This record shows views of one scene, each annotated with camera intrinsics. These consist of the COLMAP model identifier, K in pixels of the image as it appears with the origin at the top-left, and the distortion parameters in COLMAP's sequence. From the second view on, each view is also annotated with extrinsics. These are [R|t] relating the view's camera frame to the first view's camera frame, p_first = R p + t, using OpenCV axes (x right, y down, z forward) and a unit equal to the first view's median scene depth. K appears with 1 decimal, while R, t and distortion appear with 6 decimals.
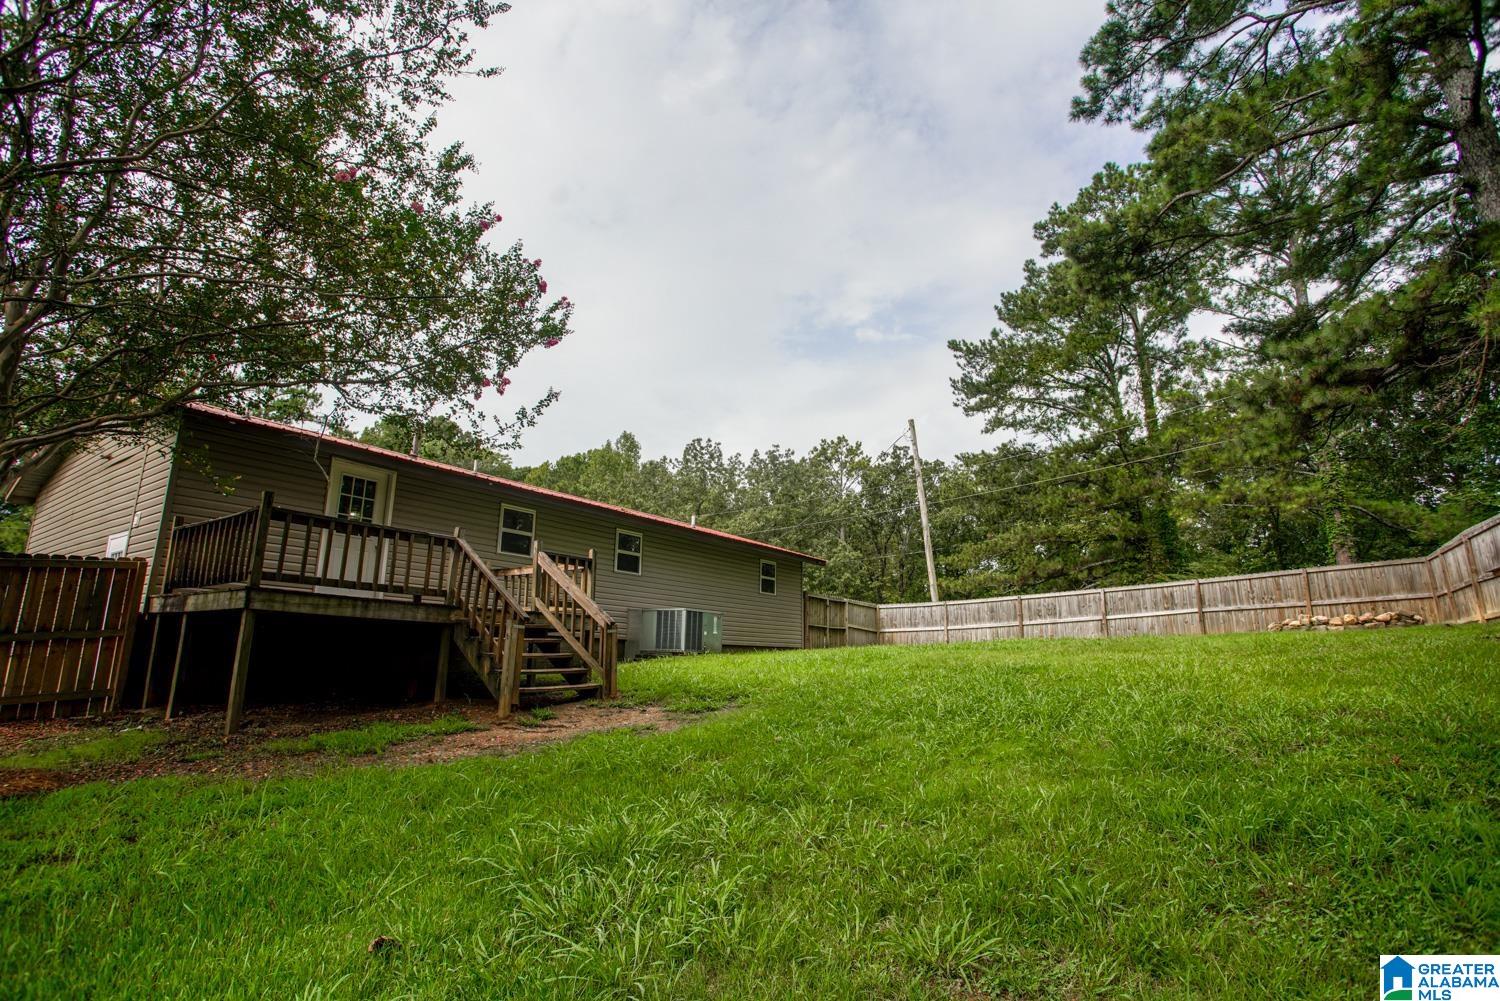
lens RADIAL K [[723.9, 0, 750.0], [0, 723.9, 500.5], [0, 0, 1]] dist [-0.075457, 0.032626]
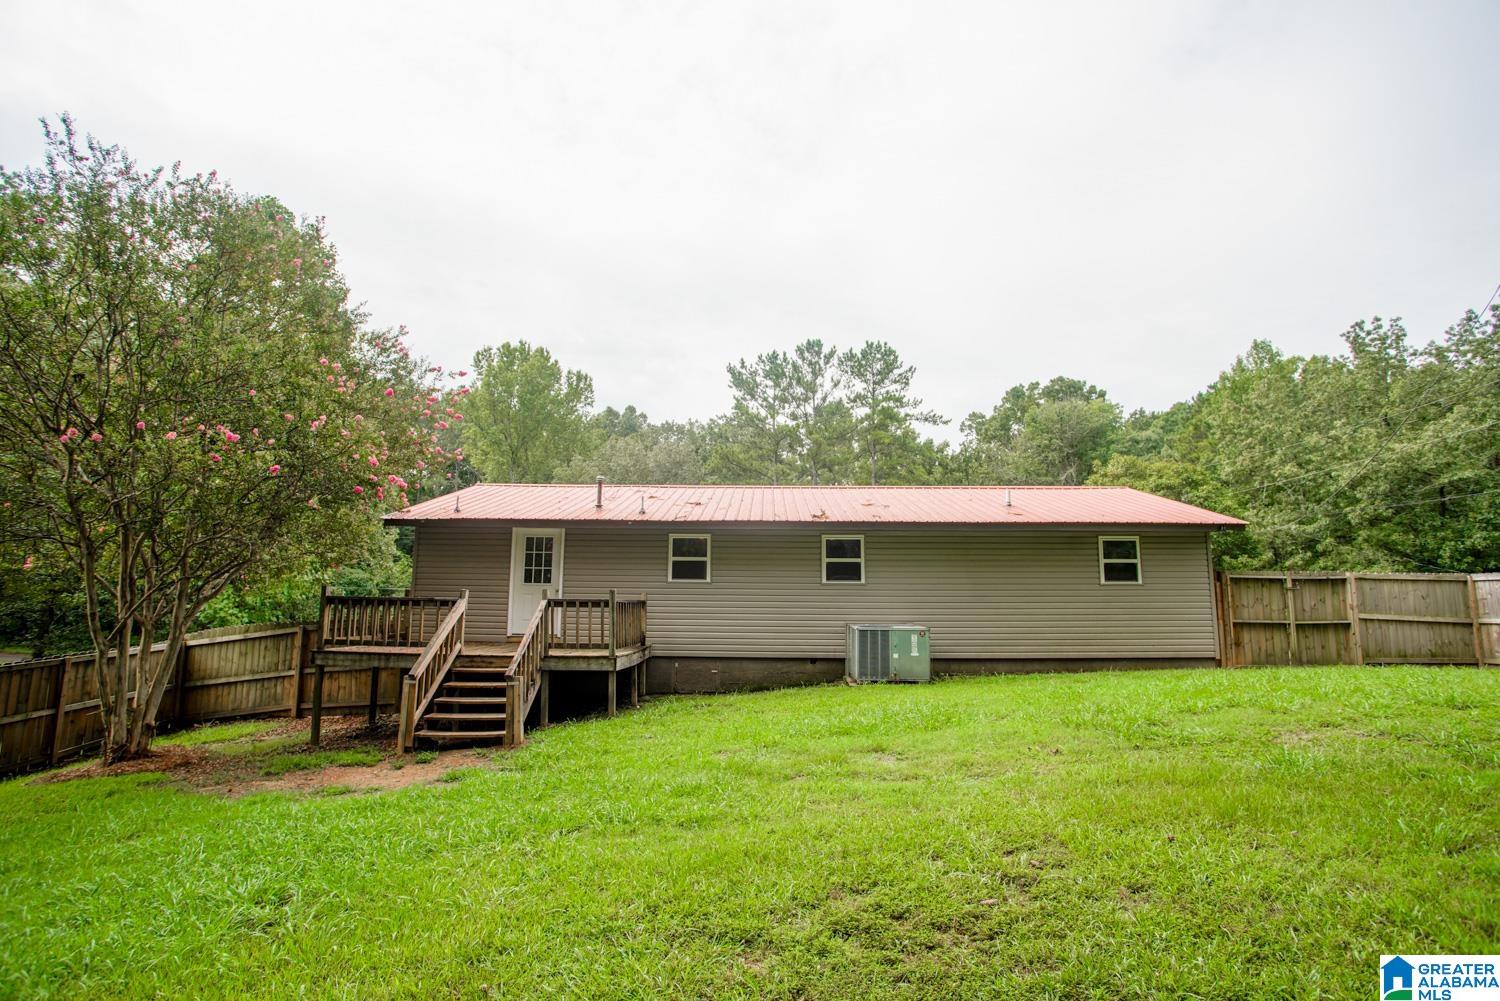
lens RADIAL K [[723.9, 0, 750.0], [0, 723.9, 500.5], [0, 0, 1]] dist [-0.075457, 0.032626]
pose [[0.565996, -0.129005, -0.814252, 0.334849], [0.178575, 0.983416, -0.031677, 0.005484], [0.804835, -0.127476, 0.579646, 0.268637]]
